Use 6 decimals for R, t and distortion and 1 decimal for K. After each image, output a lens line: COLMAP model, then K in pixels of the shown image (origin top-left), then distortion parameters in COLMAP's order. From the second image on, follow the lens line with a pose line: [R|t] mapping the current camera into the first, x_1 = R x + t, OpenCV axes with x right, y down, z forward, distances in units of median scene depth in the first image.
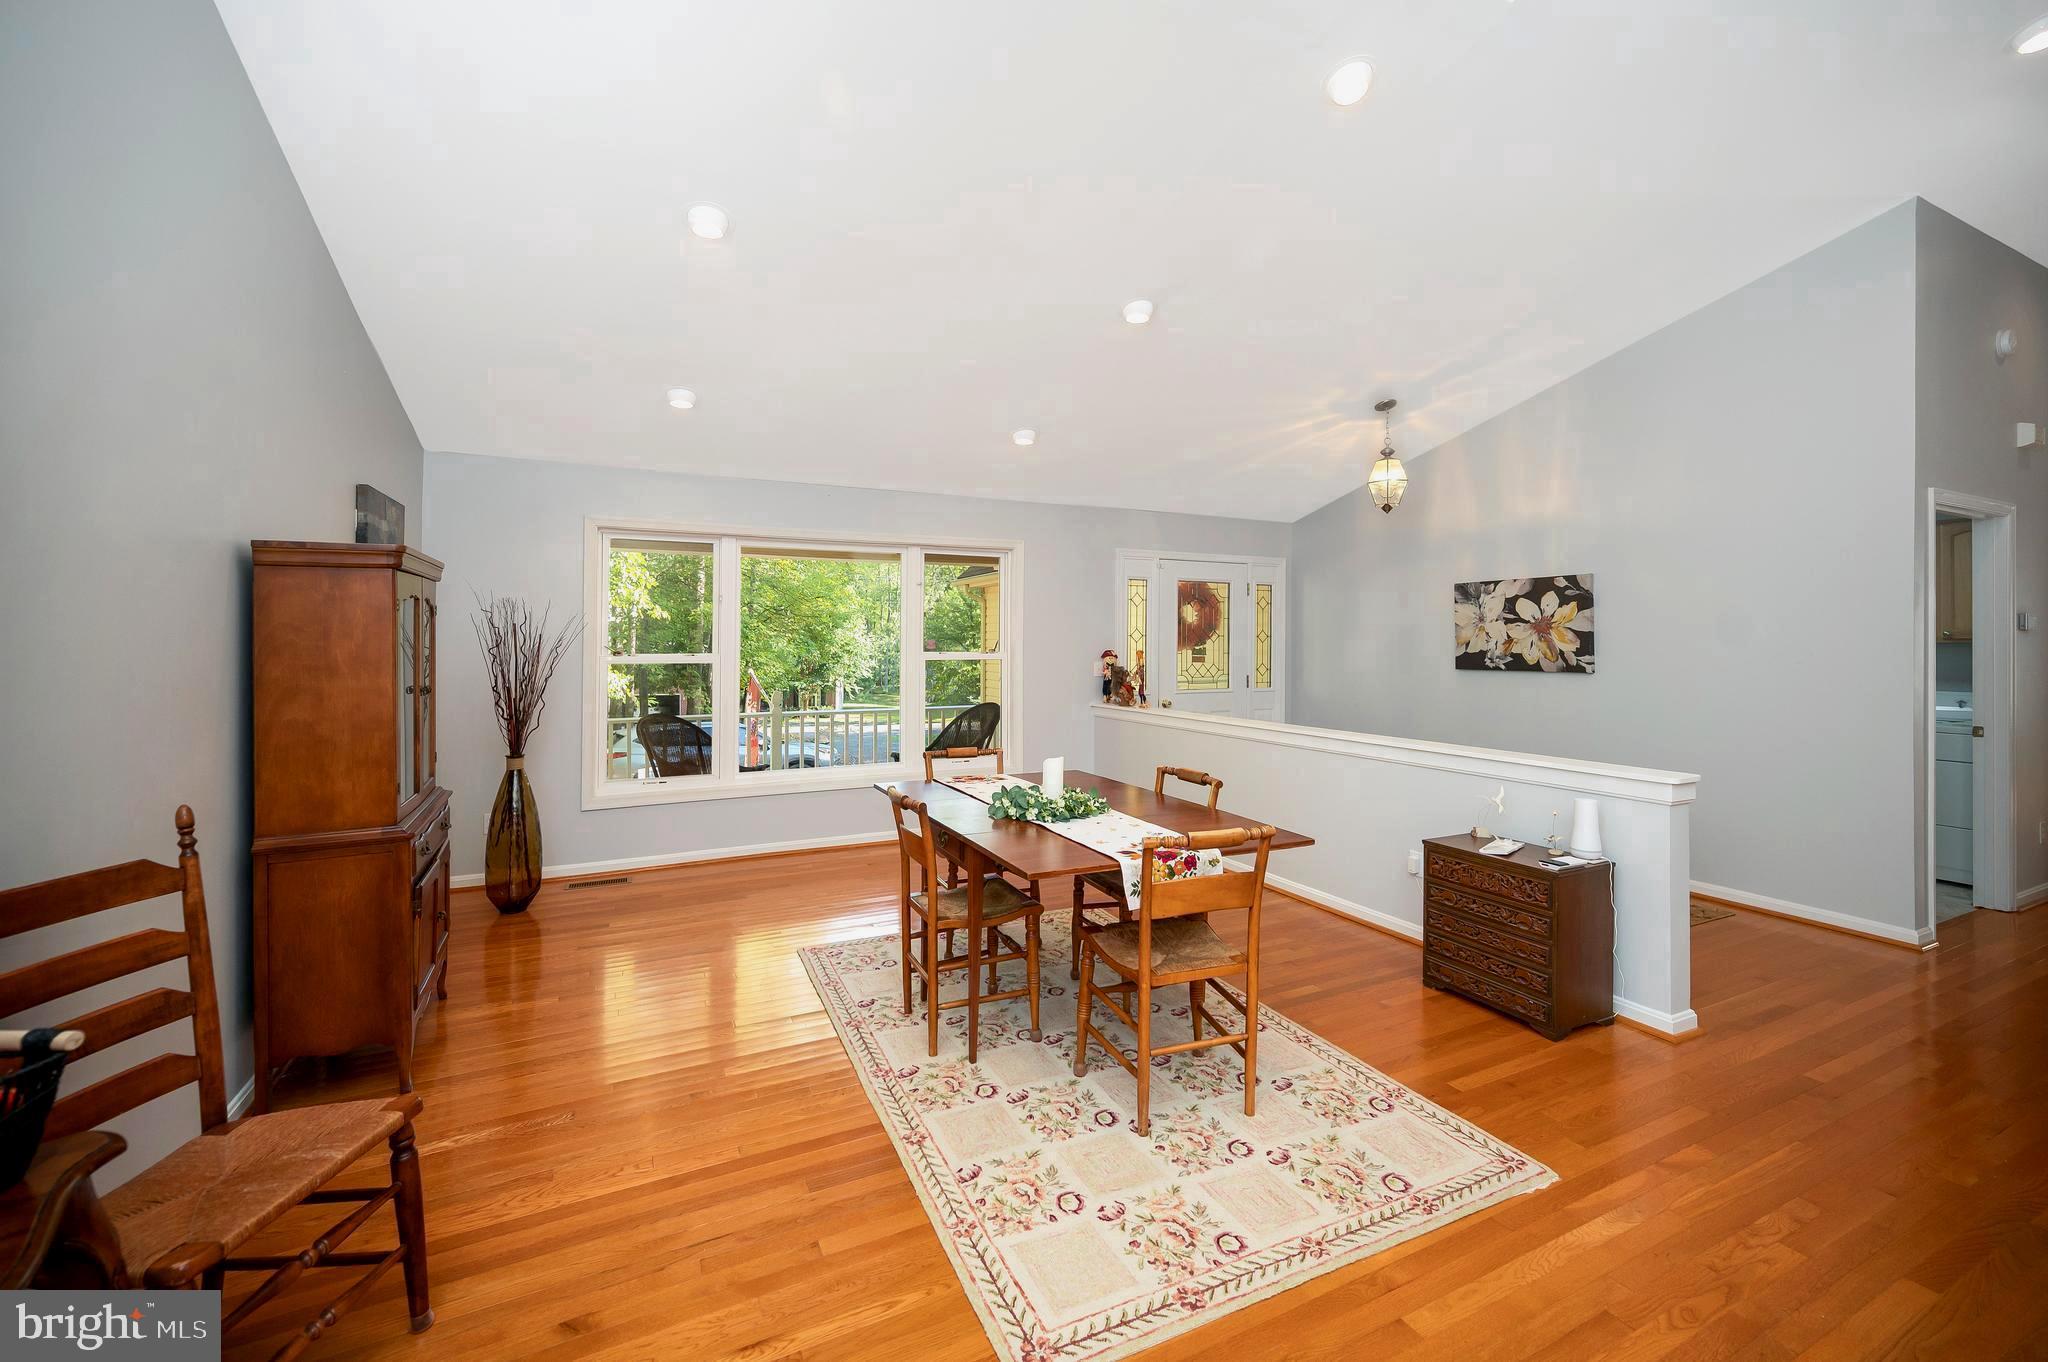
lens RADIAL K [[842.4, 0, 1028.5], [0, 842.4, 621.4], [0, 0, 1]] dist [-0.000887, -0.000186]
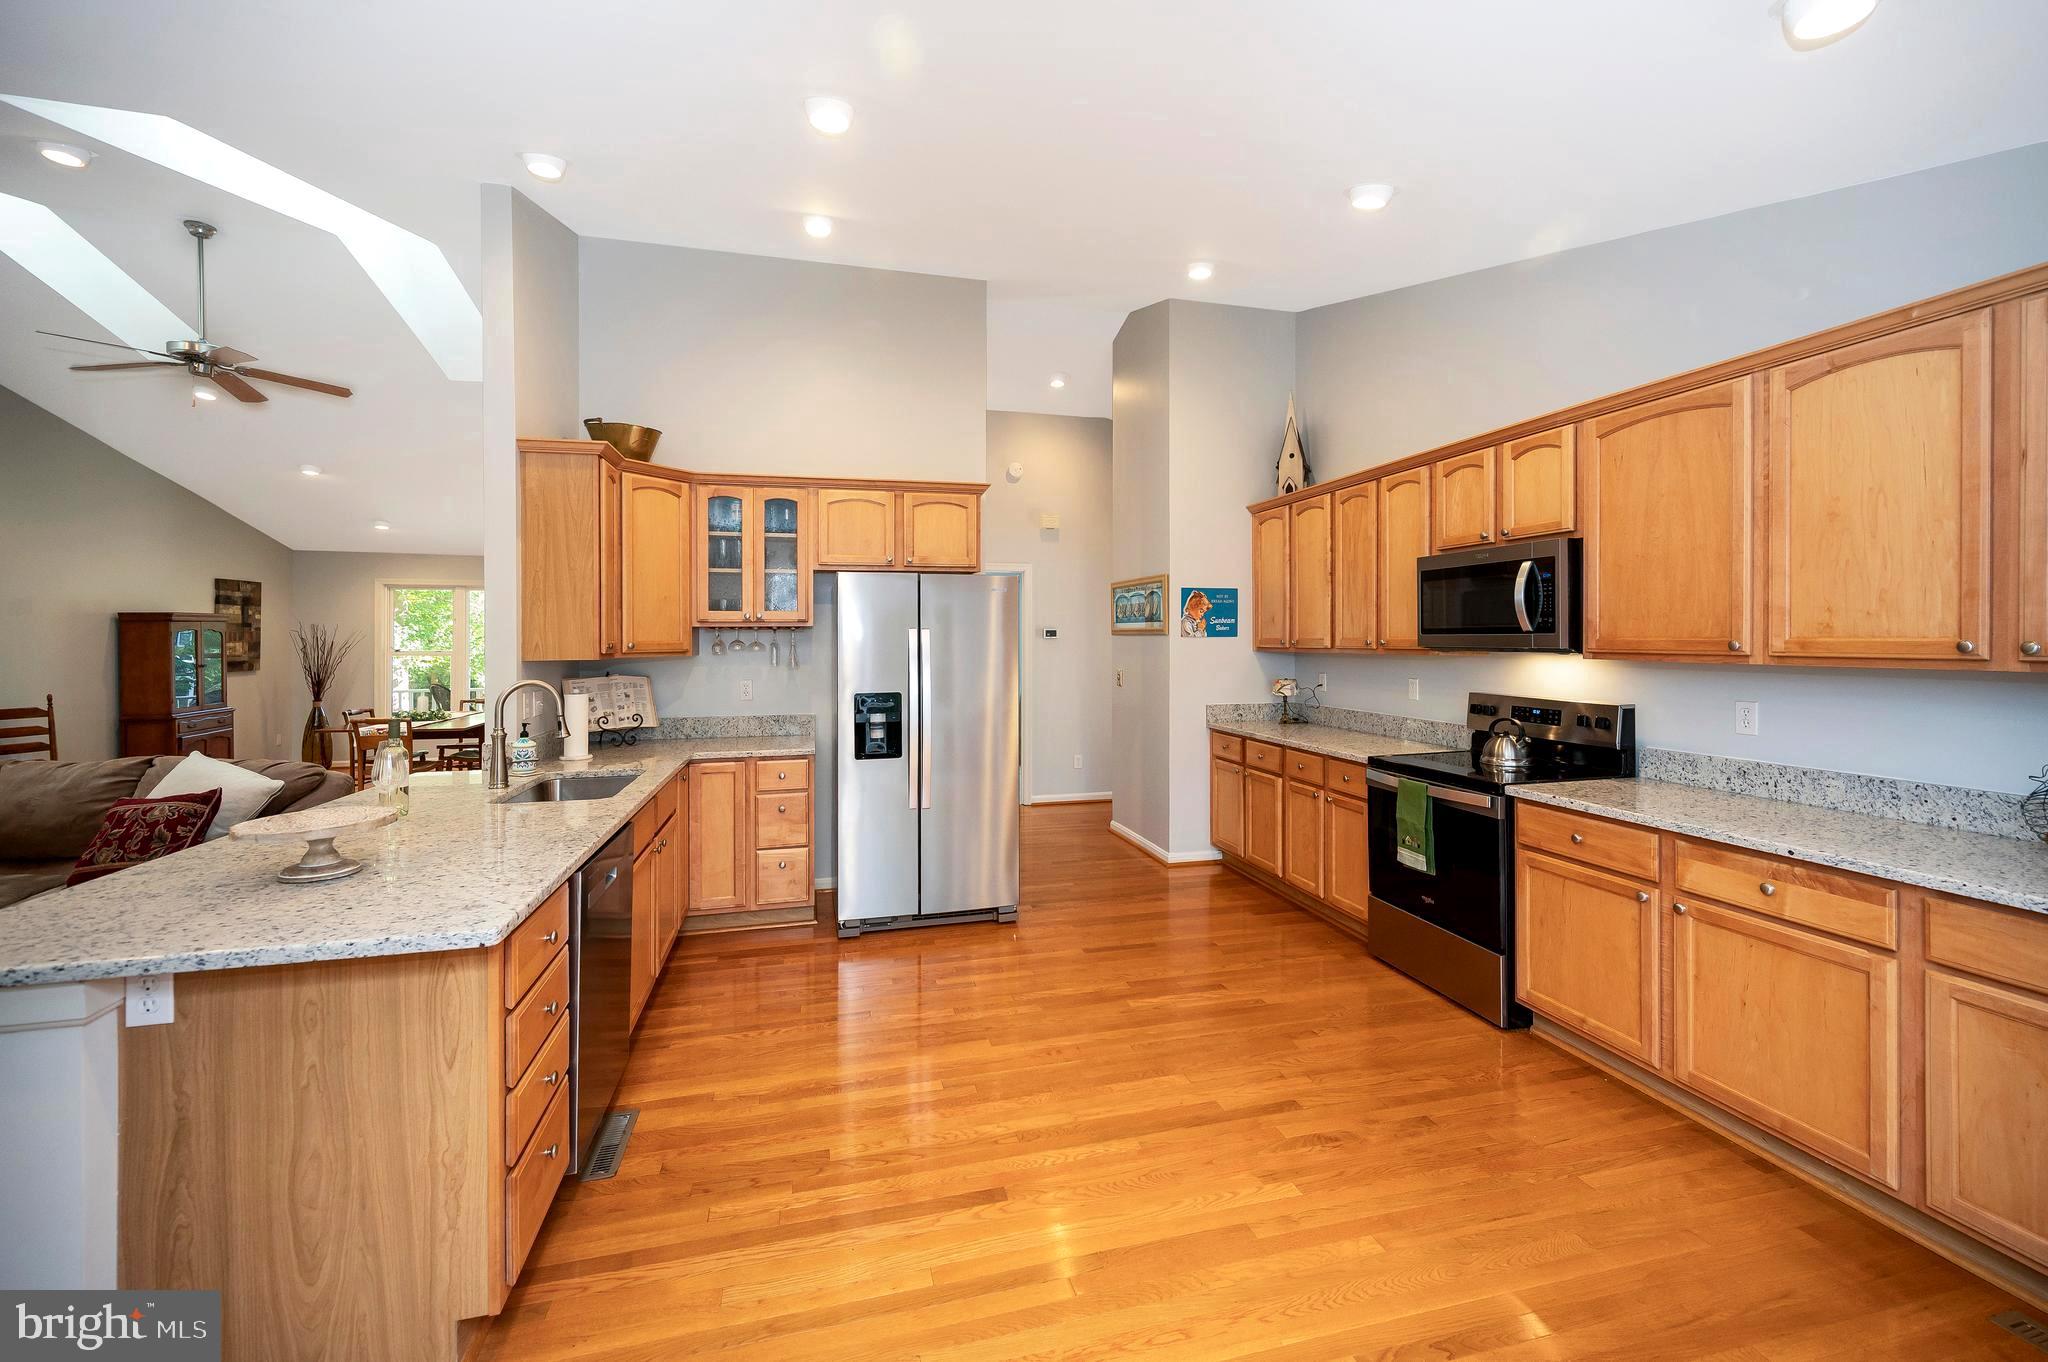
lens RADIAL K [[832.7, 0, 1025.2], [0, 832.7, 639.4], [0, 0, 1]] dist [0.000728, -0.000019]
pose [[0.976519, -0.001640, -0.215425, 1.189764], [0.007726, 0.999594, 0.027409, -0.026214], [0.215293, -0.028429, 0.976136, -0.491081]]
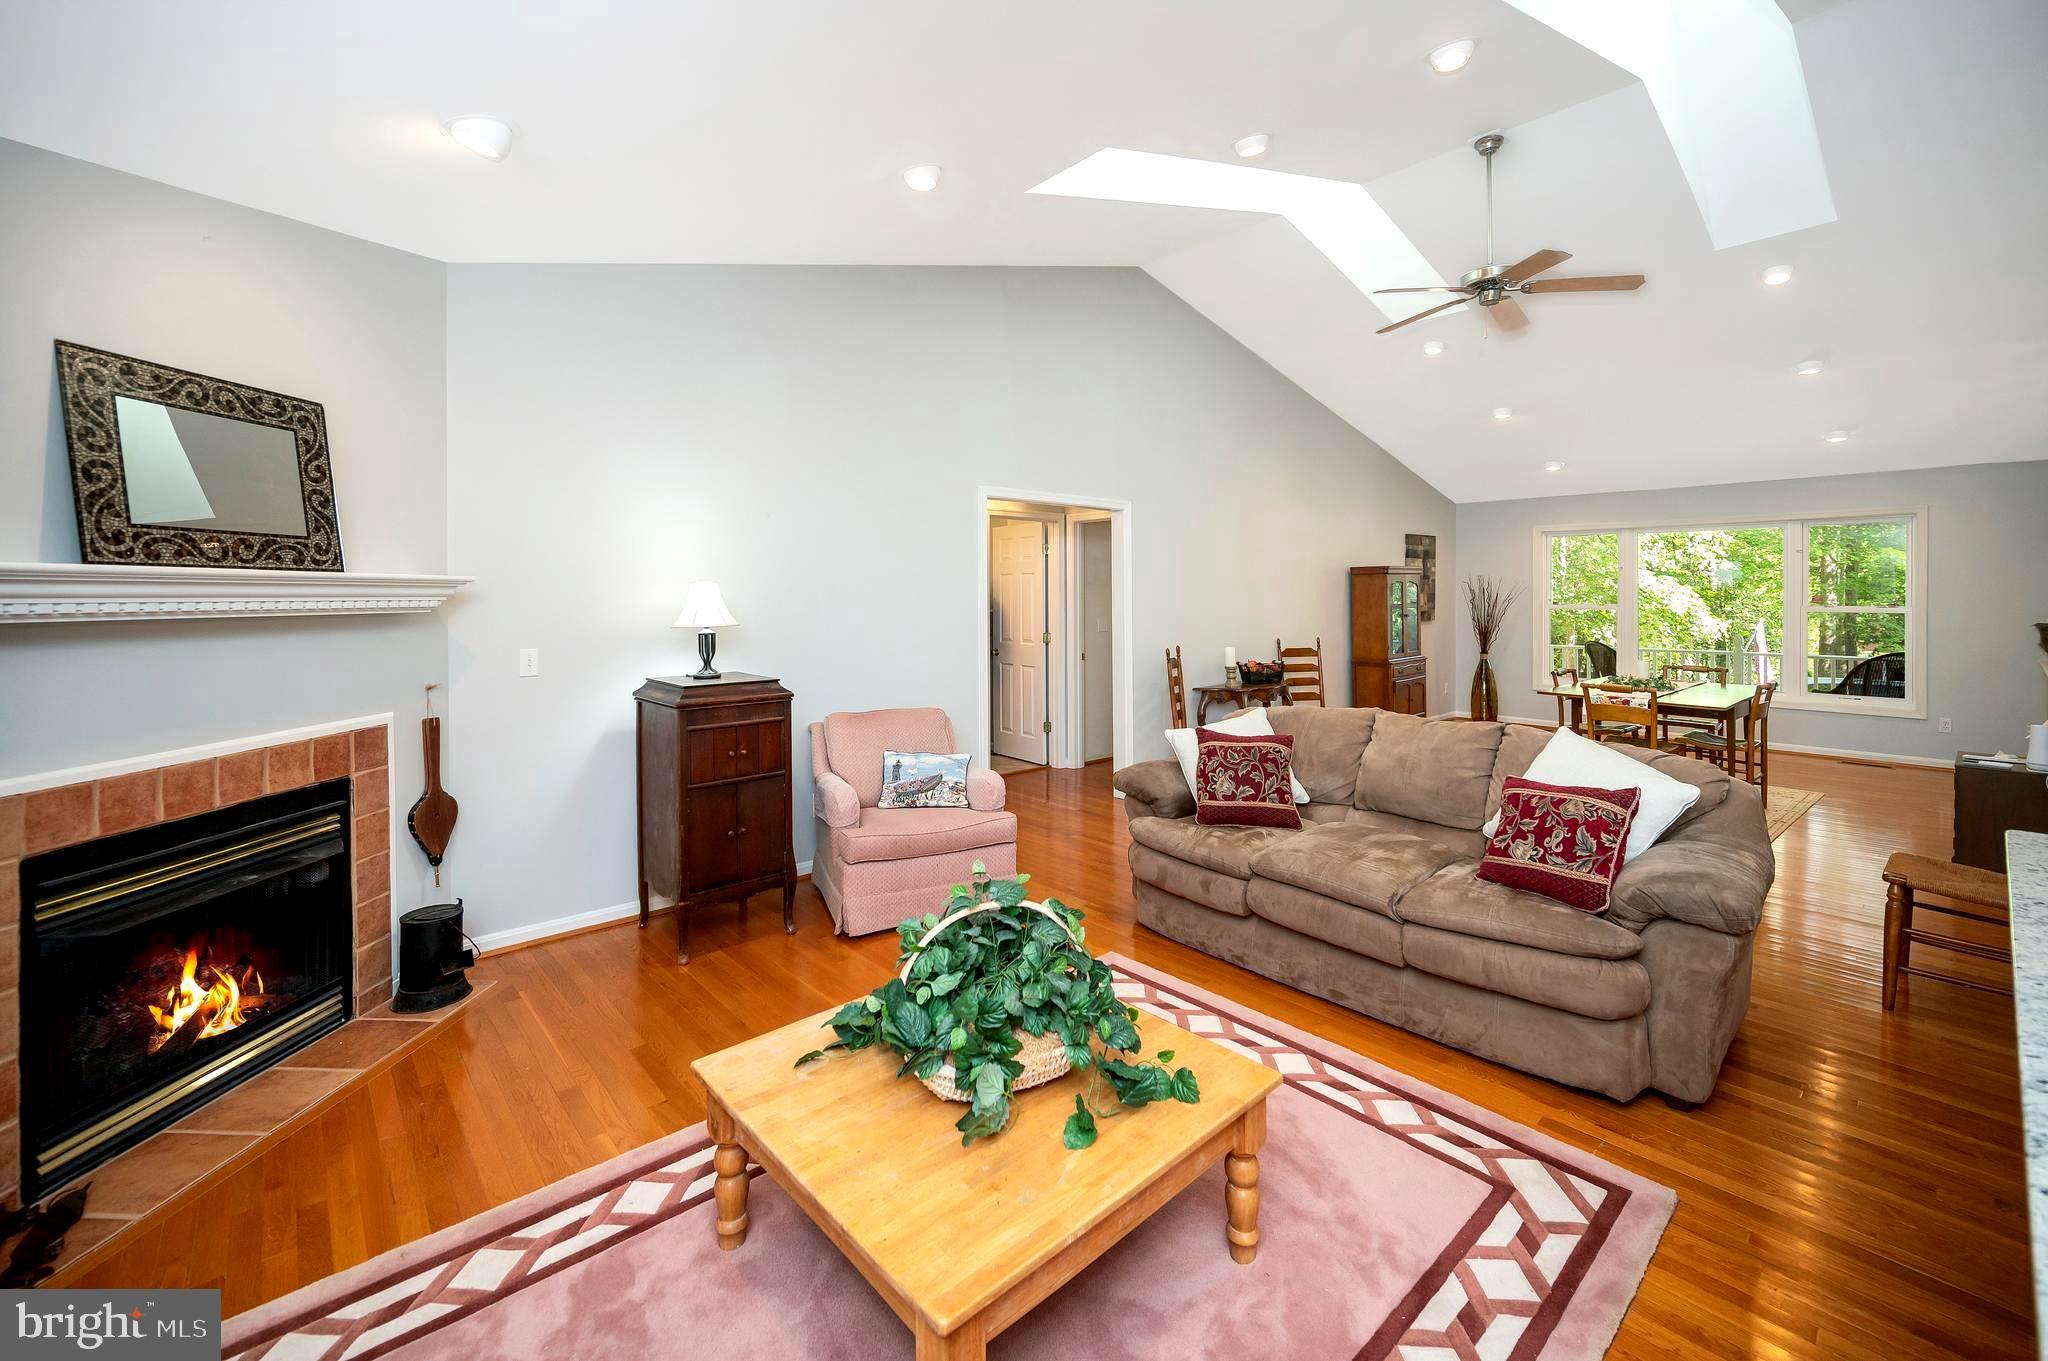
lens RADIAL K [[846.9, 0, 1023.4], [0, 846.9, 592.8], [0, 0, 1]] dist [-0.000605, 0.000009]
pose [[0.251934, 0.000355, -0.967744, 0.849670], [0.027973, 0.999579, 0.007649, -0.025588], [0.967340, -0.028998, 0.251818, -0.466435]]
